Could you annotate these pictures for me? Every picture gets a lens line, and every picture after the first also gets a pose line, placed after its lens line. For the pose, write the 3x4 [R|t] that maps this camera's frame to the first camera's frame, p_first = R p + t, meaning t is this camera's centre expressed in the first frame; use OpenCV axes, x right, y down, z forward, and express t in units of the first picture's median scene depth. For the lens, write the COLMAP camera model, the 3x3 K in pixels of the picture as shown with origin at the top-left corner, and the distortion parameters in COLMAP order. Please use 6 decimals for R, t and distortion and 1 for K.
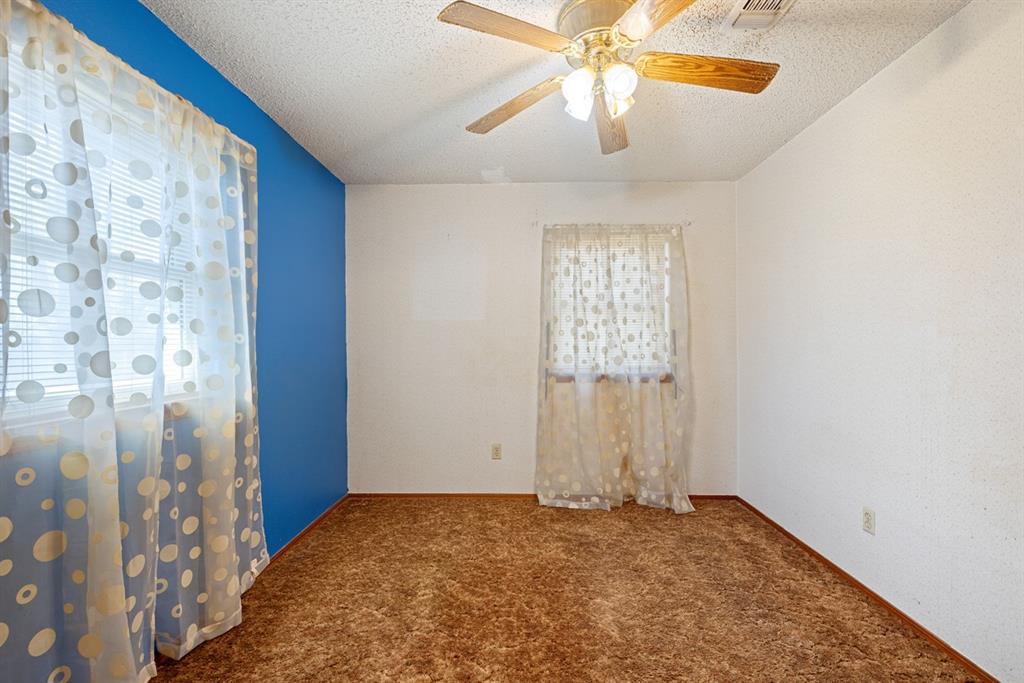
lens RADIAL K [[439.9, 0, 510.8], [0, 439.9, 344.7], [0, 0, 1]] dist [0.001330, 0.000120]
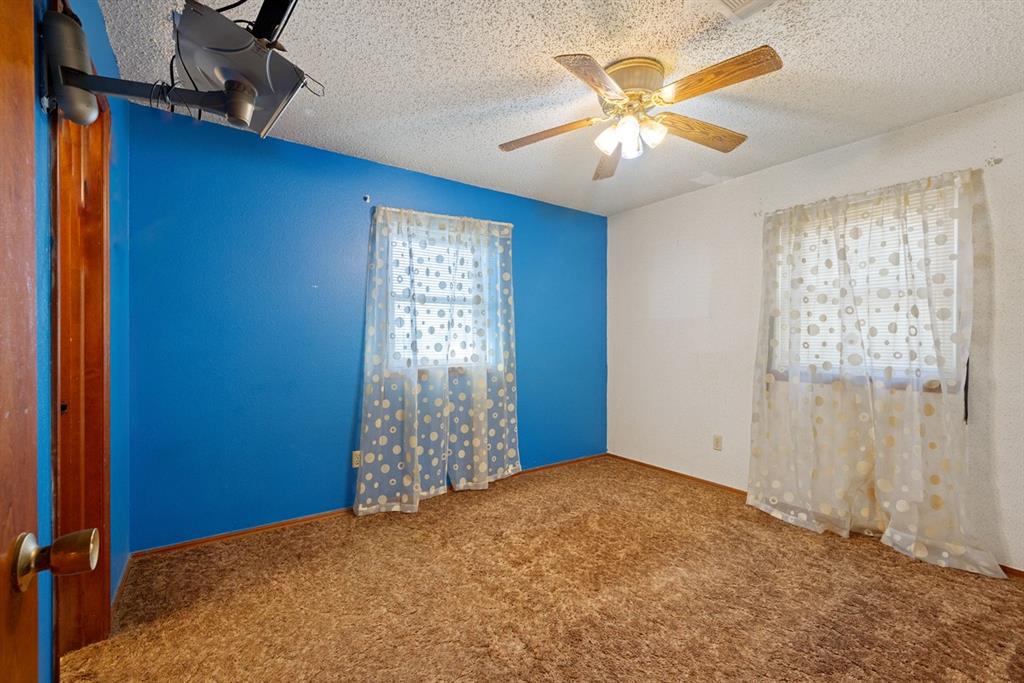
lens RADIAL K [[439.9, 0, 507.5], [0, 439.9, 340.5], [0, 0, 1]] dist [0.001330, 0.000120]
pose [[0.583225, 0.005511, -0.812292, 0.779391], [-0.004583, 0.999983, 0.003494, 0.000896], [0.812297, 0.001685, 0.583241, -0.006018]]
